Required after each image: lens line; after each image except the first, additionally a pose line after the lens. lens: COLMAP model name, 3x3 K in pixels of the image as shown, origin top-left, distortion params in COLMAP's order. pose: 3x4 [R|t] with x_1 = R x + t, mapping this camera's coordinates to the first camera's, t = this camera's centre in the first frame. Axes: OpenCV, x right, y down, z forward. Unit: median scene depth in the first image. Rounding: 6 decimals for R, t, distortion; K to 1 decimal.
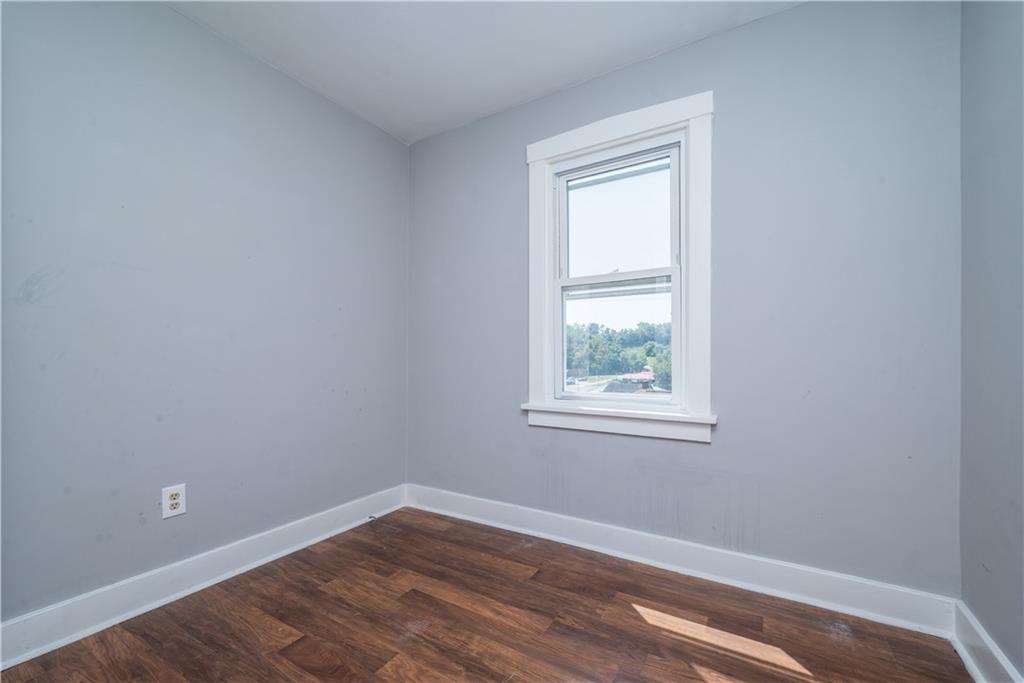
lens RADIAL K [[413.4, 0, 513.2], [0, 413.4, 354.2], [0, 0, 1]] dist [-0.000048, -0.000009]
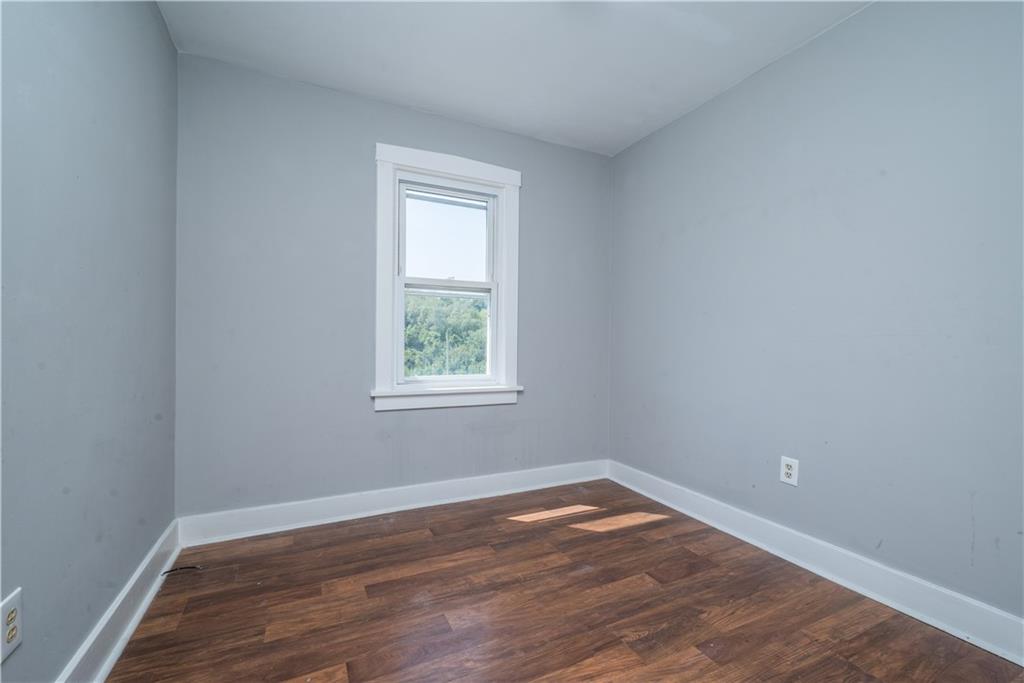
lens RADIAL K [[420.1, 0, 496.8], [0, 420.1, 344.6], [0, 0, 1]] dist [-0.000515, -0.000131]
pose [[0.567495, 0.002997, 0.823371, -0.847447], [-0.013843, 0.999887, 0.005901, -0.009921], [-0.823261, -0.014747, 0.567472, 0.185996]]
